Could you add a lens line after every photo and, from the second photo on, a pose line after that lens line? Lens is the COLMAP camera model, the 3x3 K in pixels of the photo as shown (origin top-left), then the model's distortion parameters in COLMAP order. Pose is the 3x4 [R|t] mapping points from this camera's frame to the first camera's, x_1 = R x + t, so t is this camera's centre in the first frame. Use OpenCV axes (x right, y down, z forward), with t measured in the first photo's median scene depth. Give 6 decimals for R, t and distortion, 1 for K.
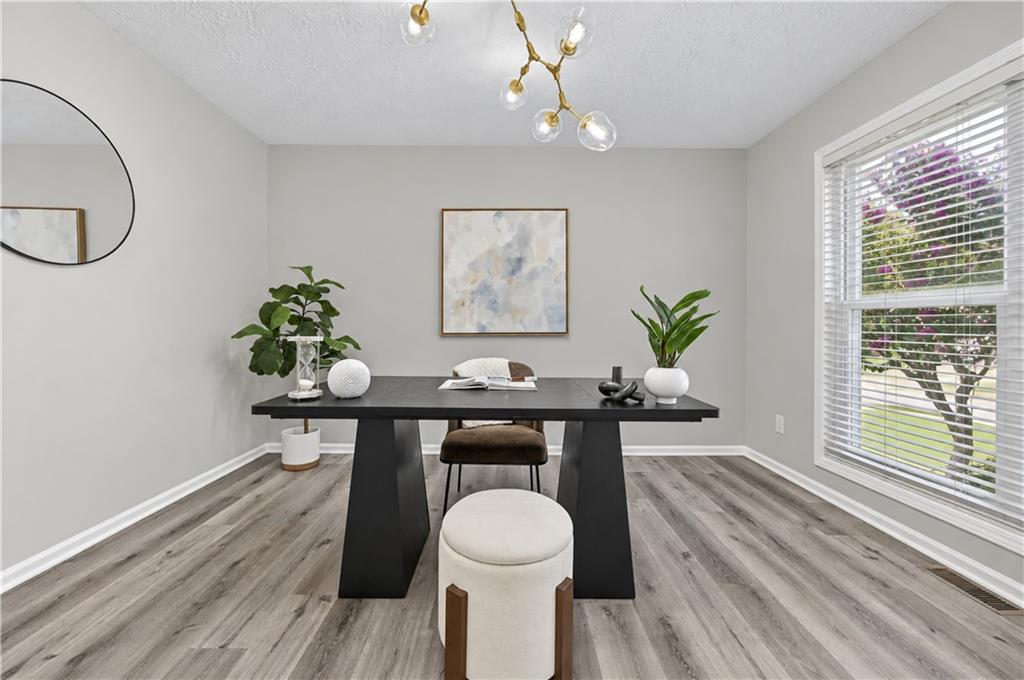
lens RADIAL K [[387.8, 0, 510.9], [0, 387.8, 329.7], [0, 0, 1]] dist [-0.000452, -0.000017]
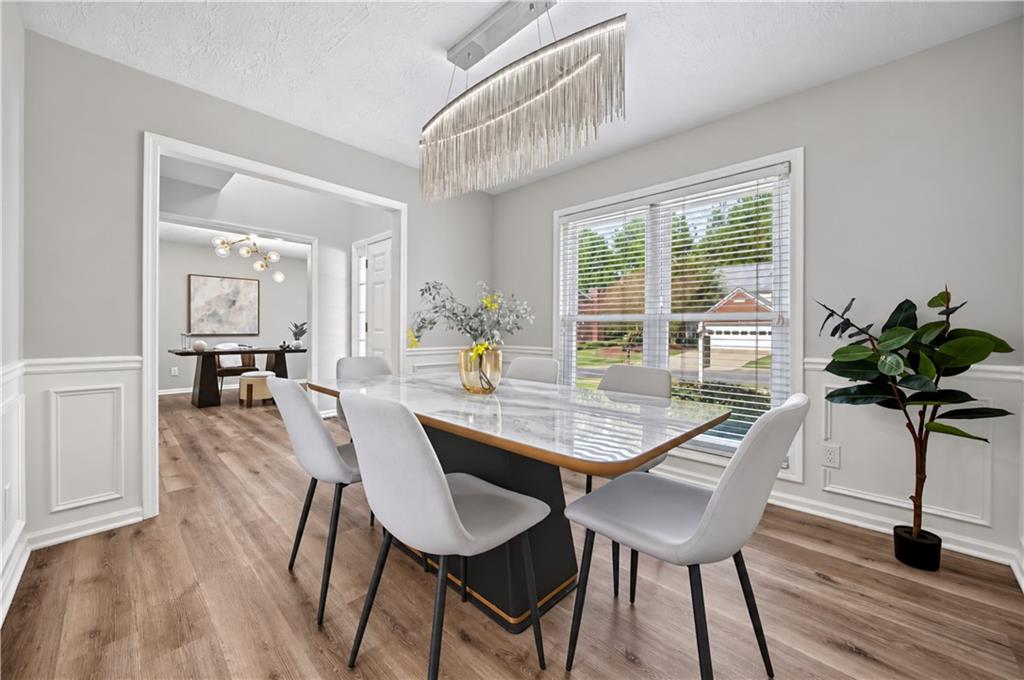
lens RADIAL K [[387.8, 0, 510.9], [0, 387.8, 329.7], [0, 0, 1]] dist [-0.000452, -0.000017]
pose [[0.692049, 0.006068, 0.721825, -0.485049], [0.003790, 0.999920, -0.012039, 0.016432], [-0.721841, 0.011067, 0.691971, -1.687112]]
